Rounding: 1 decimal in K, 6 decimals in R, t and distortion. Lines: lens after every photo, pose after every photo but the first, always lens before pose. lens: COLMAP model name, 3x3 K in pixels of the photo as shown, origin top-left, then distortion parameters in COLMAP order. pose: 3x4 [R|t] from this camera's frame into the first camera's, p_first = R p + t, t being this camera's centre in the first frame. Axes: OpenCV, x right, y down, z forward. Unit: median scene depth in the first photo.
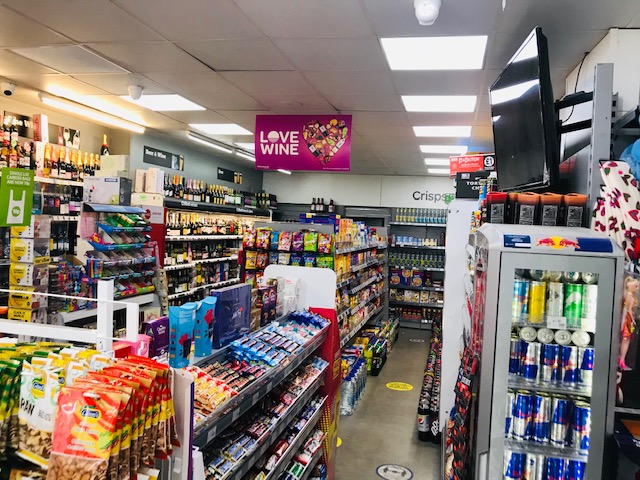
lens RADIAL K [[532.1, 0, 320.3], [0, 532.1, 241.3], [0, 0, 1]] dist [0.038406, -0.027870]
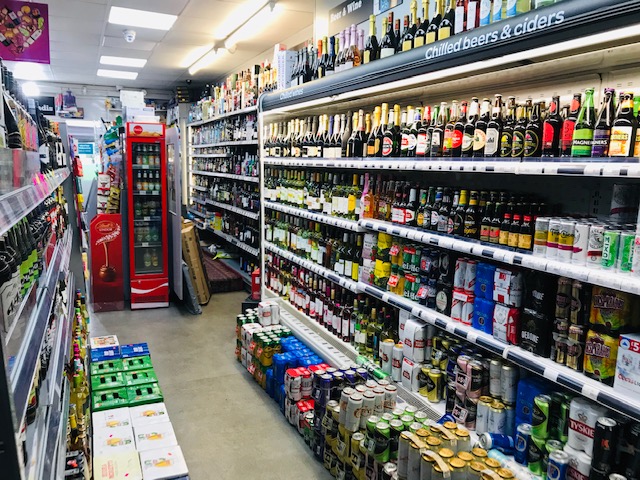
lens RADIAL K [[532.1, 0, 318.3], [0, 532.1, 240.2], [0, 0, 1]] dist [0.038406, -0.027870]
pose [[-0.794266, 0.036743, -0.606458, 0.047114], [-0.064100, 0.987531, 0.143782, -0.004594], [0.604180, 0.153075, -0.782007, 1.222132]]
